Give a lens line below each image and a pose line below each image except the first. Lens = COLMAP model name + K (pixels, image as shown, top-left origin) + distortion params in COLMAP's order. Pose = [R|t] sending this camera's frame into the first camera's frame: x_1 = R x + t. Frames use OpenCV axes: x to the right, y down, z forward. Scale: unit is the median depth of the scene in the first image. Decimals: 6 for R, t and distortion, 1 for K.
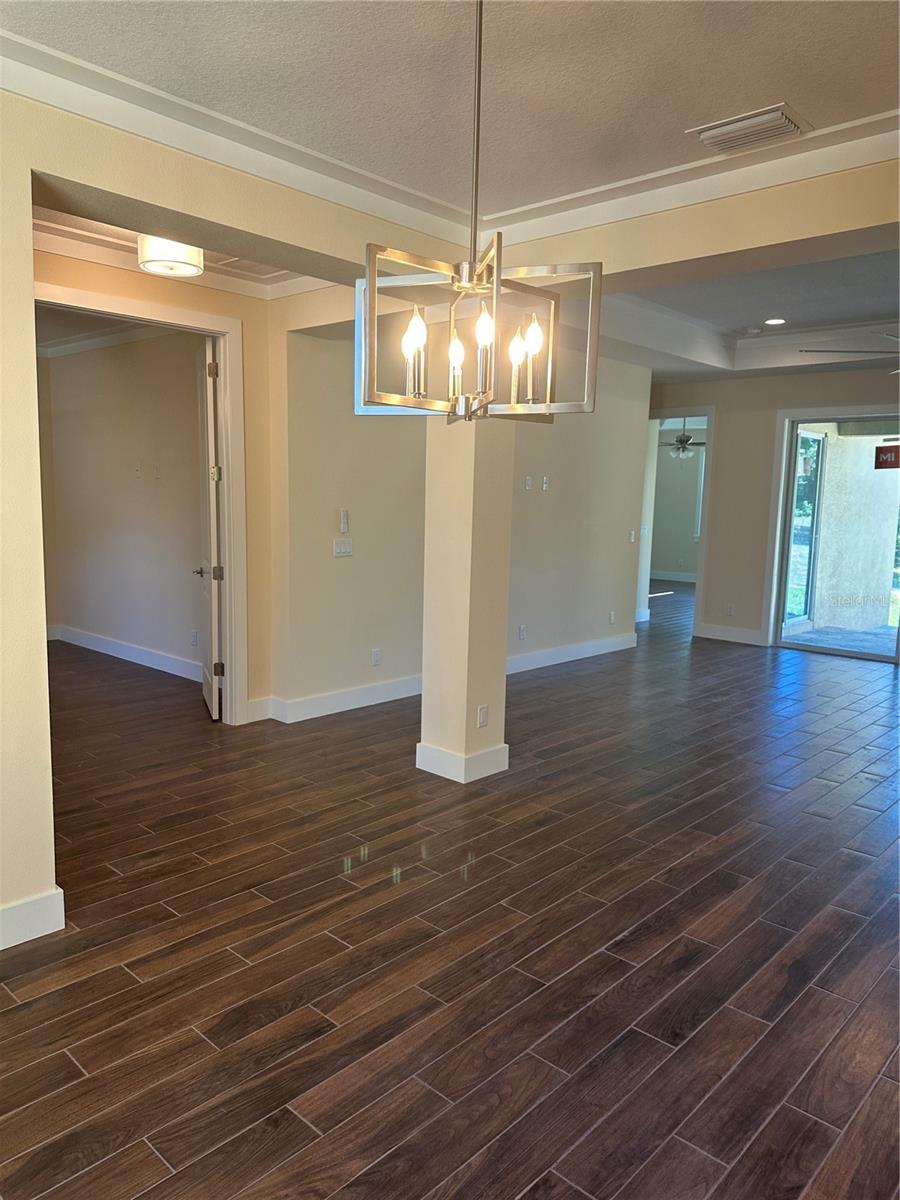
lens RADIAL K [[833.2, 0, 442.4], [0, 833.2, 623.0], [0, 0, 1]] dist [0.060690, -0.072827]
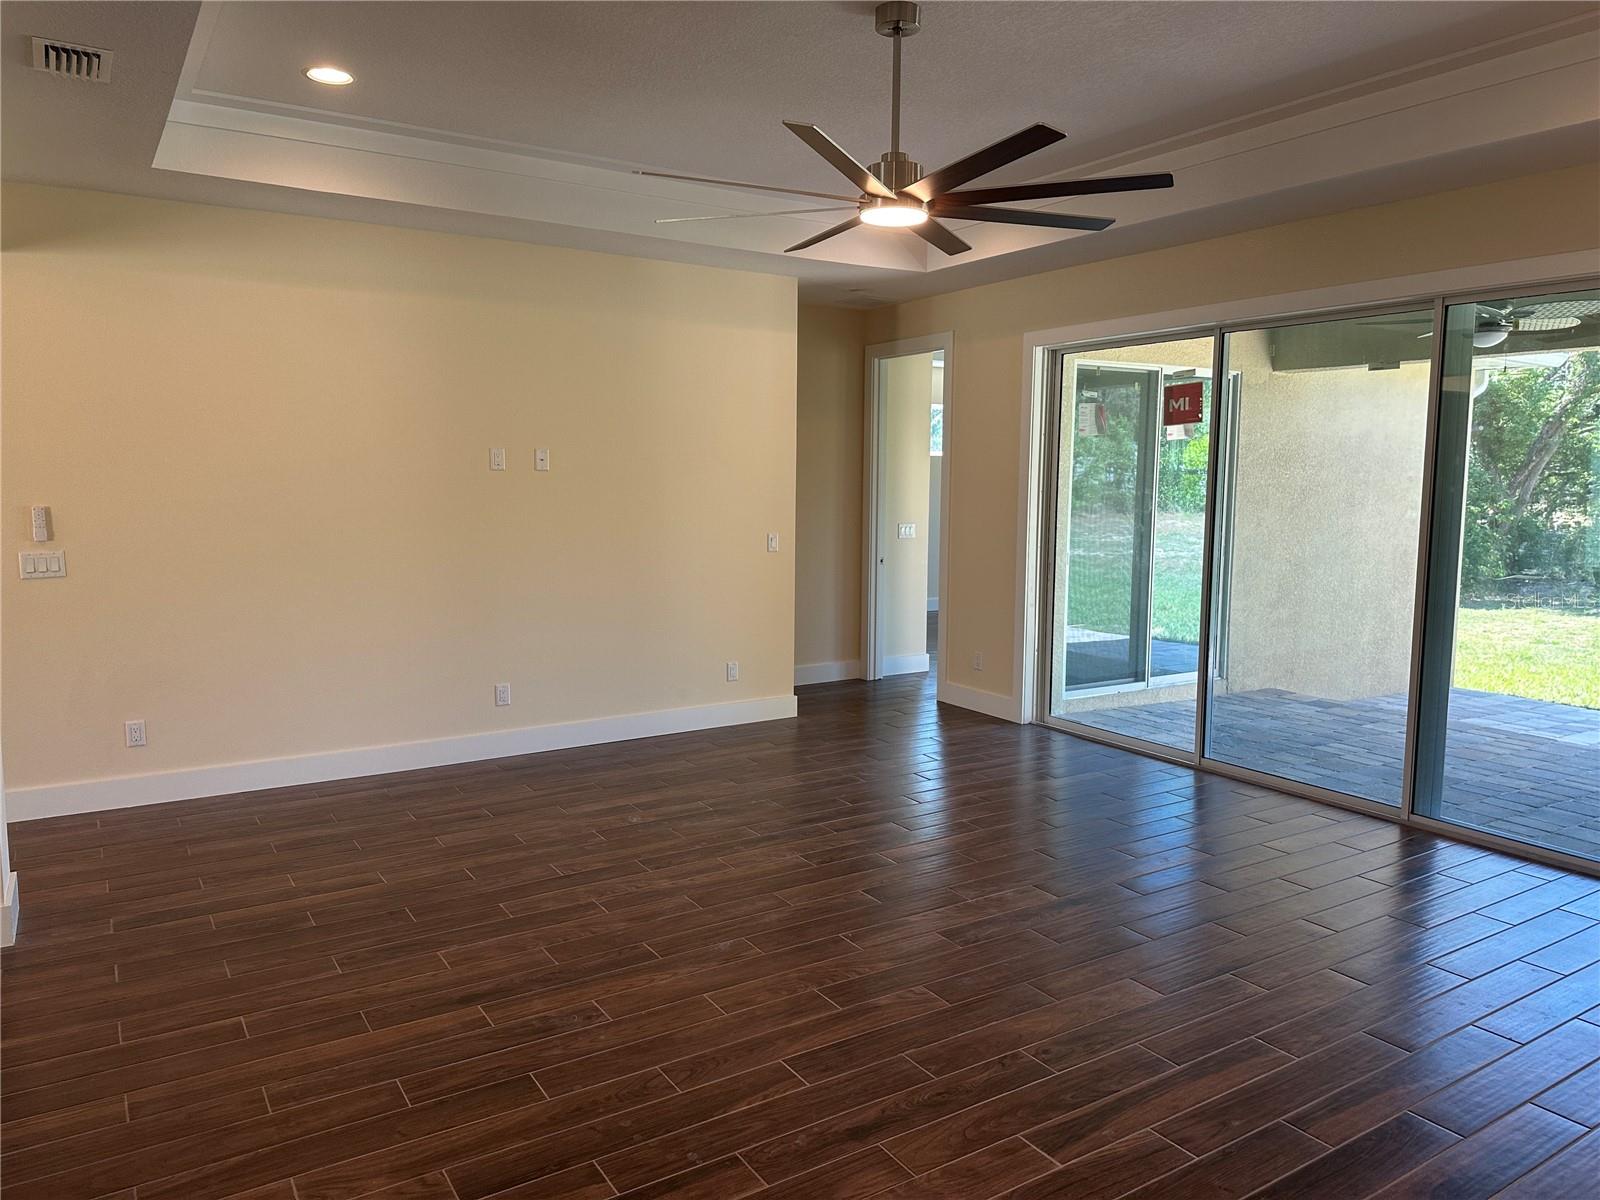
lens RADIAL K [[1110.9, 0, 797.0], [0, 1110.9, 589.6], [0, 0, 1]] dist [0.060690, -0.072827]
pose [[0.968946, 0.010278, -0.247059, 0.463061], [-0.022697, 0.998615, -0.047472, -0.028577], [0.246229, 0.051605, 0.967837, 0.203971]]
